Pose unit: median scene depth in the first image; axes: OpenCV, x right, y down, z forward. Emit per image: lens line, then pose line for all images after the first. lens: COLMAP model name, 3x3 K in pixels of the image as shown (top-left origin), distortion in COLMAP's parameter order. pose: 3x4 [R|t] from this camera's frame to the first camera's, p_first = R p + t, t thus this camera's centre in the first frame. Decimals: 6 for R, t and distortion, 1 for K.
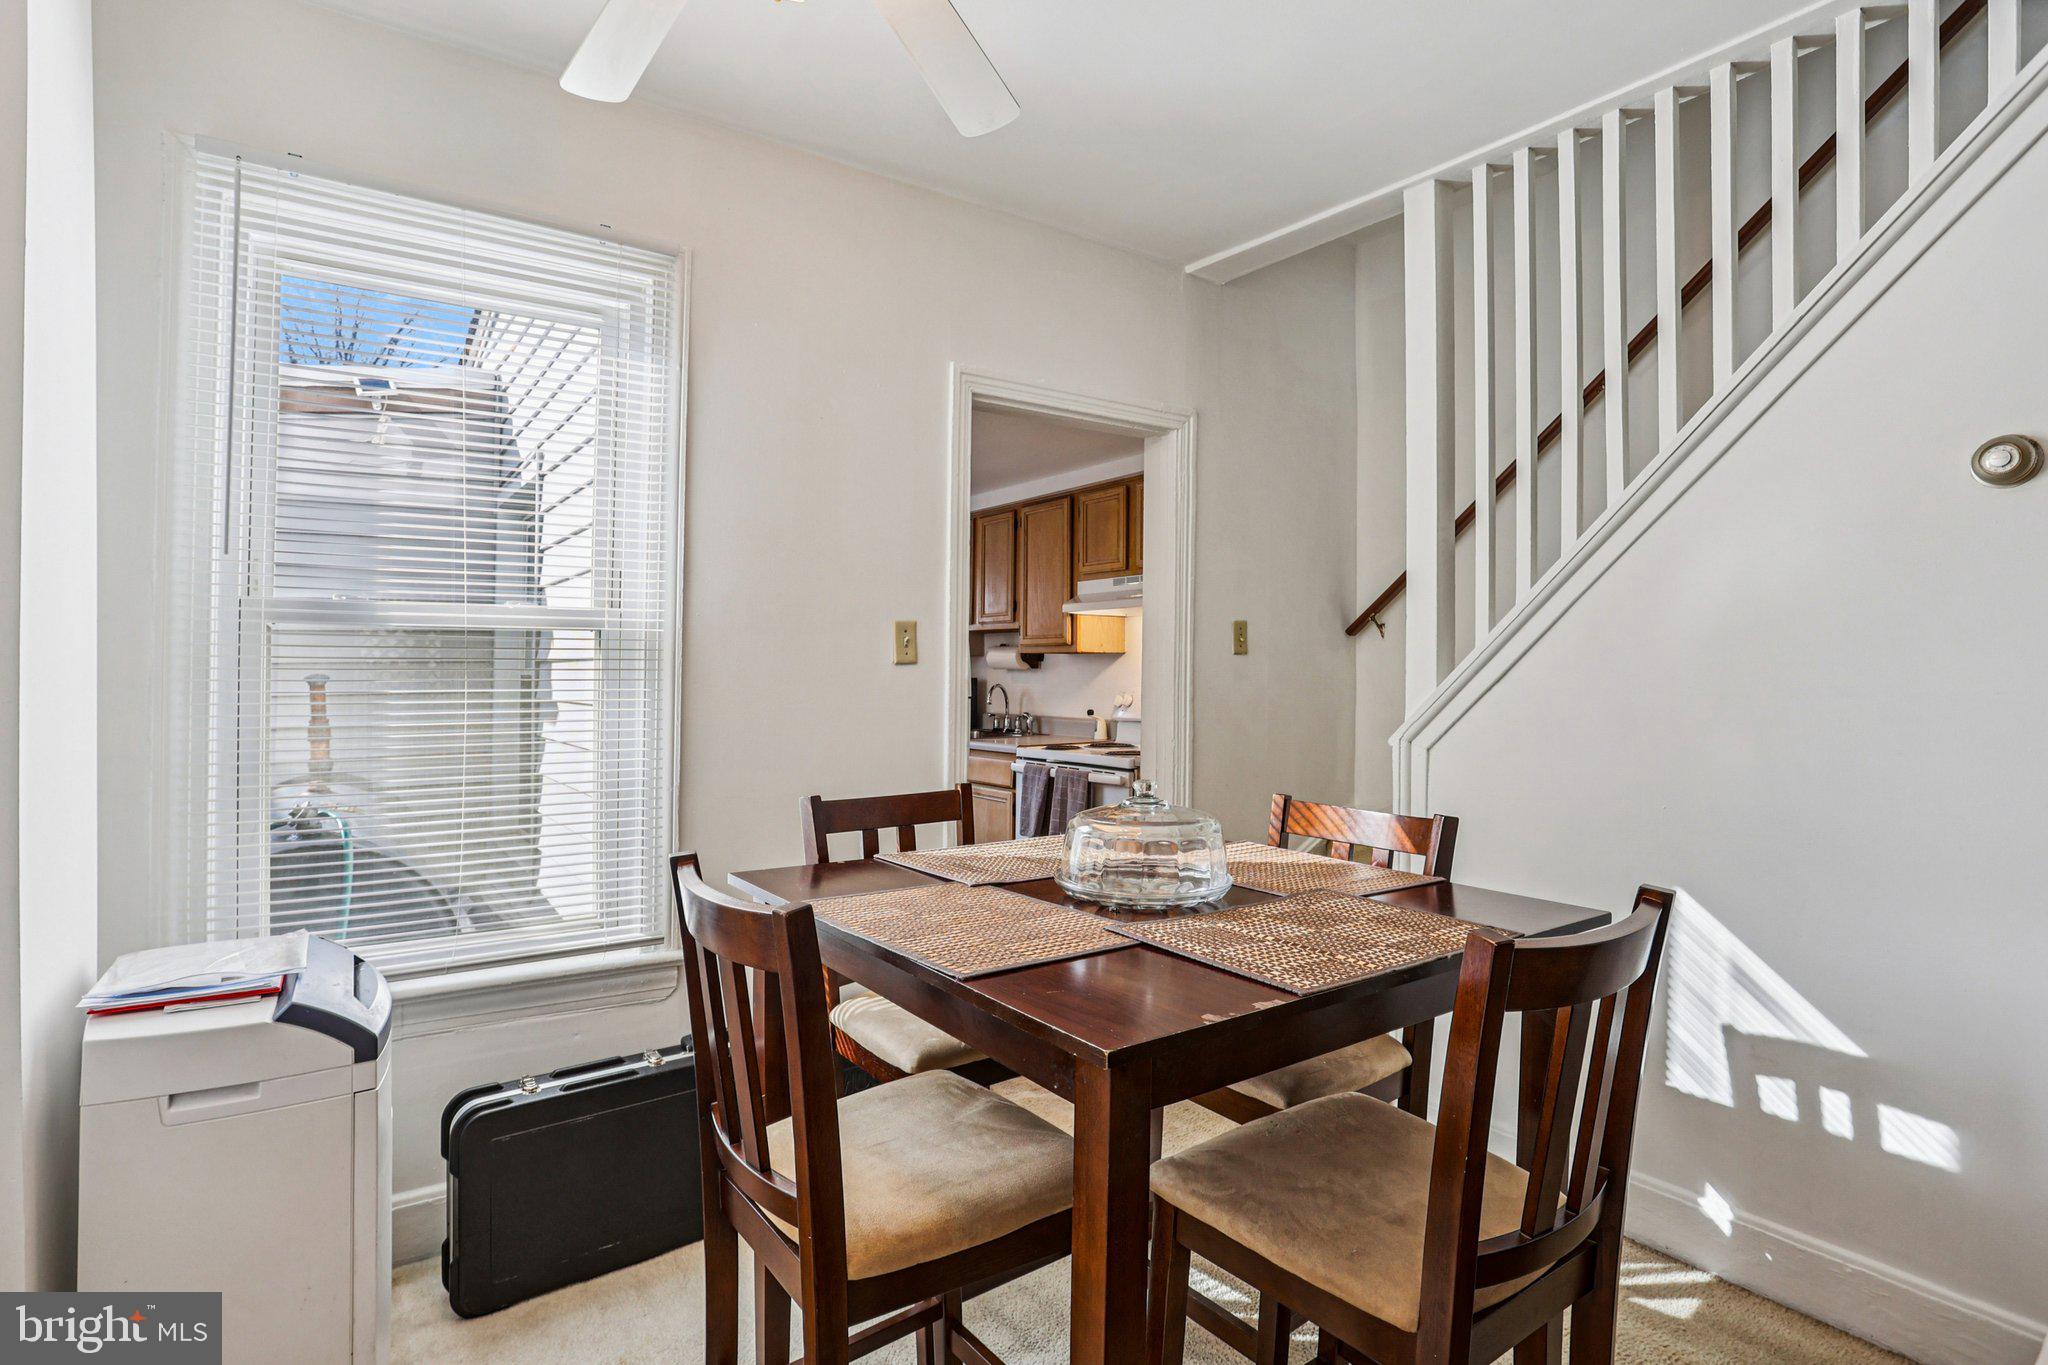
lens RADIAL K [[1033.0, 0, 1027.5], [0, 1033.0, 679.4], [0, 0, 1]] dist [-0.043814, 0.009793]
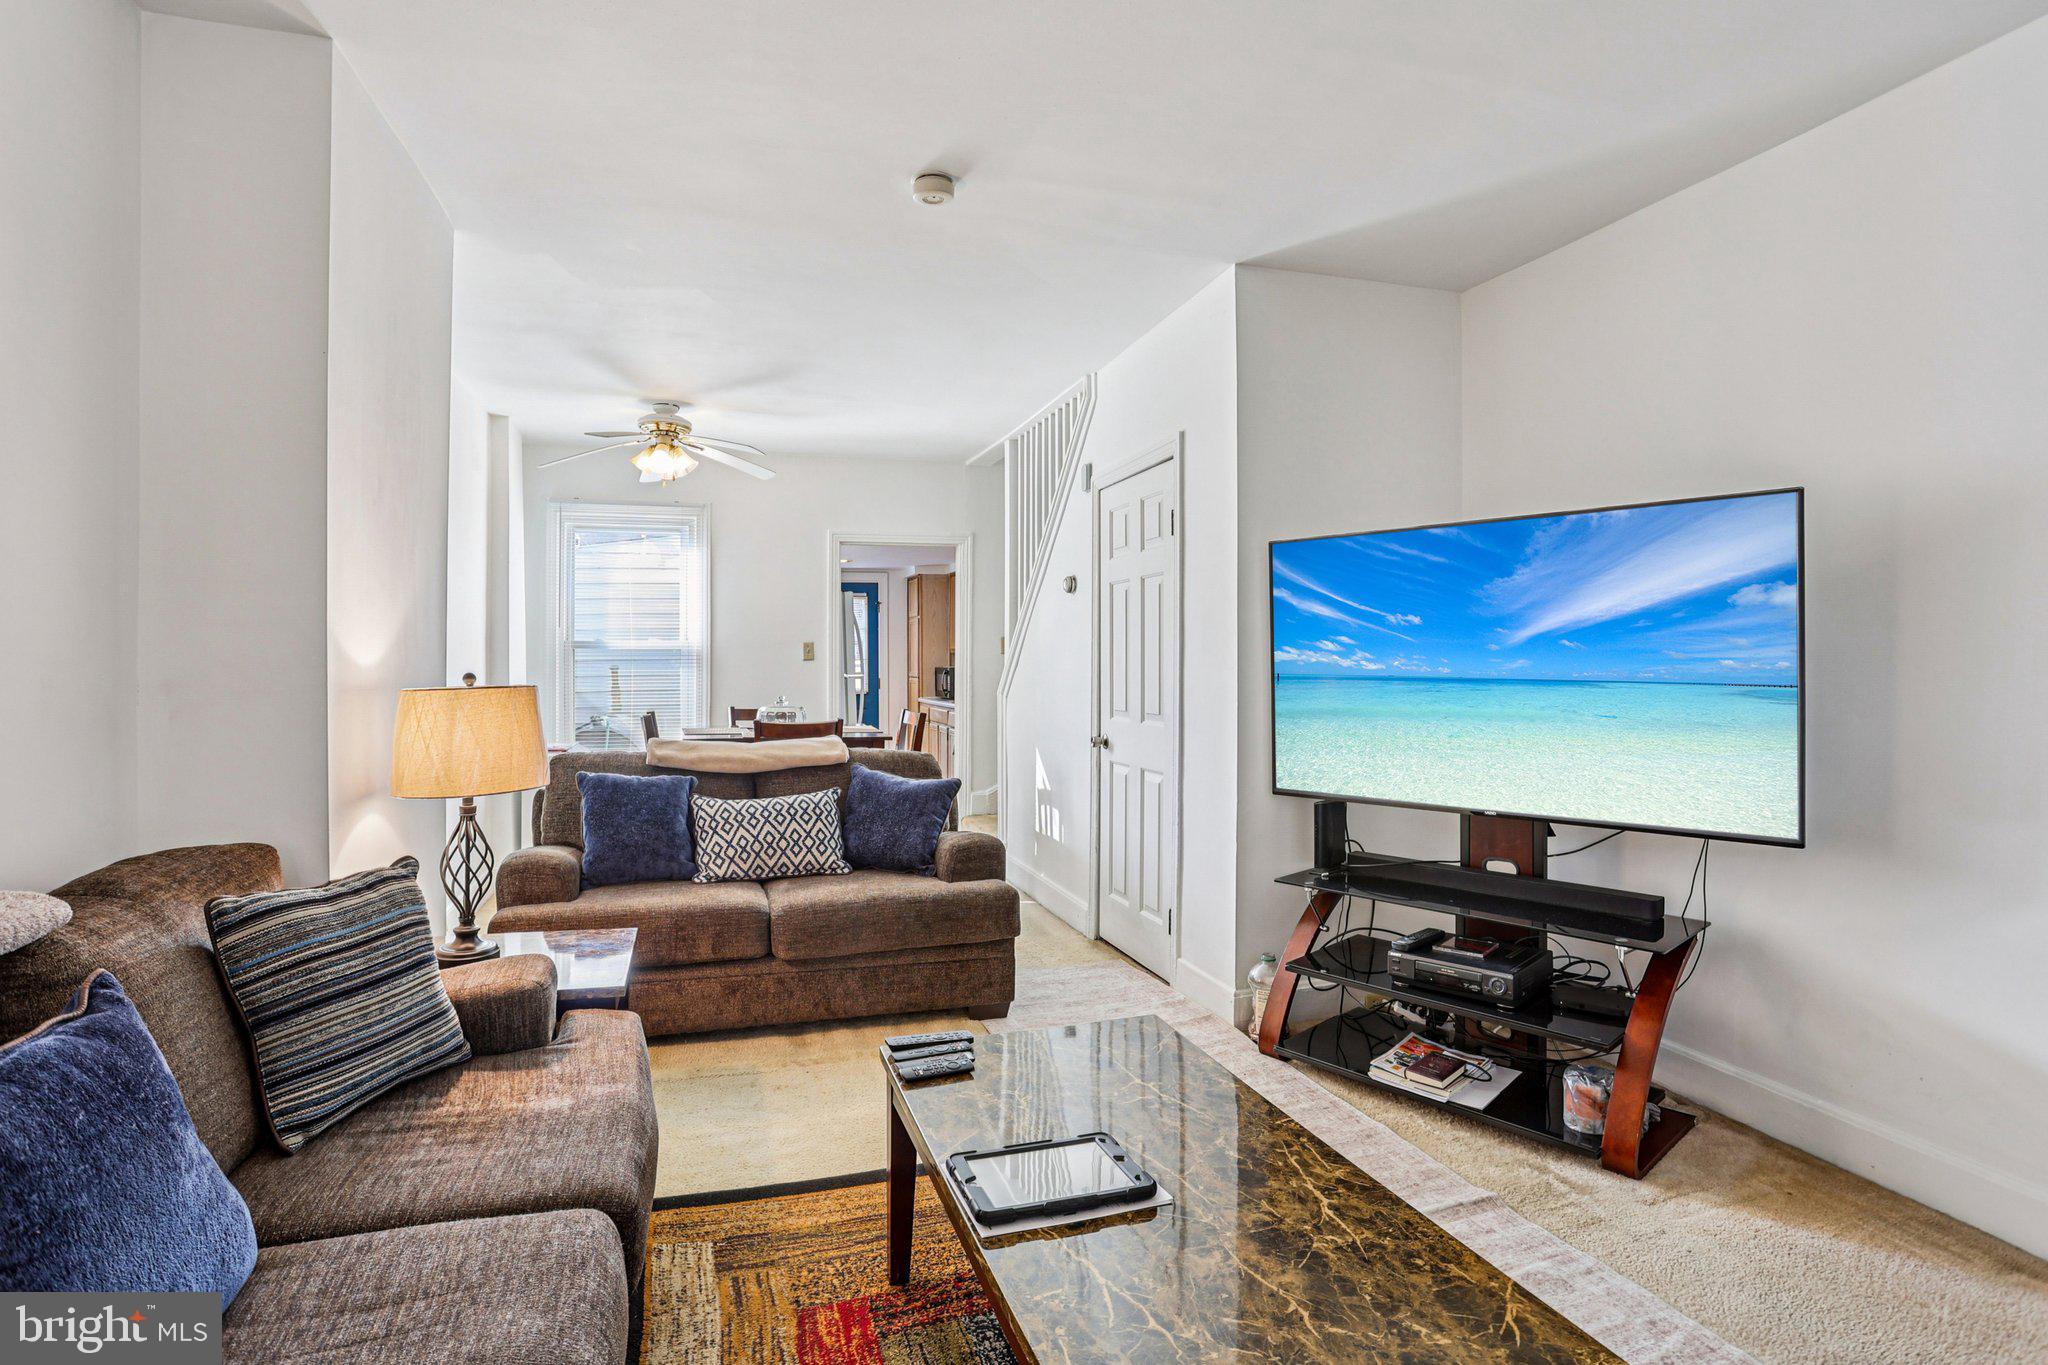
lens RADIAL K [[1033.0, 0, 1021.3], [0, 1033.0, 670.6], [0, 0, 1]] dist [-0.043814, 0.009793]
pose [[0.948879, 0.003727, -0.315619, 1.101478], [-0.004950, 0.999983, -0.003074, 0.014130], [0.315602, 0.004479, 0.948881, -1.101370]]
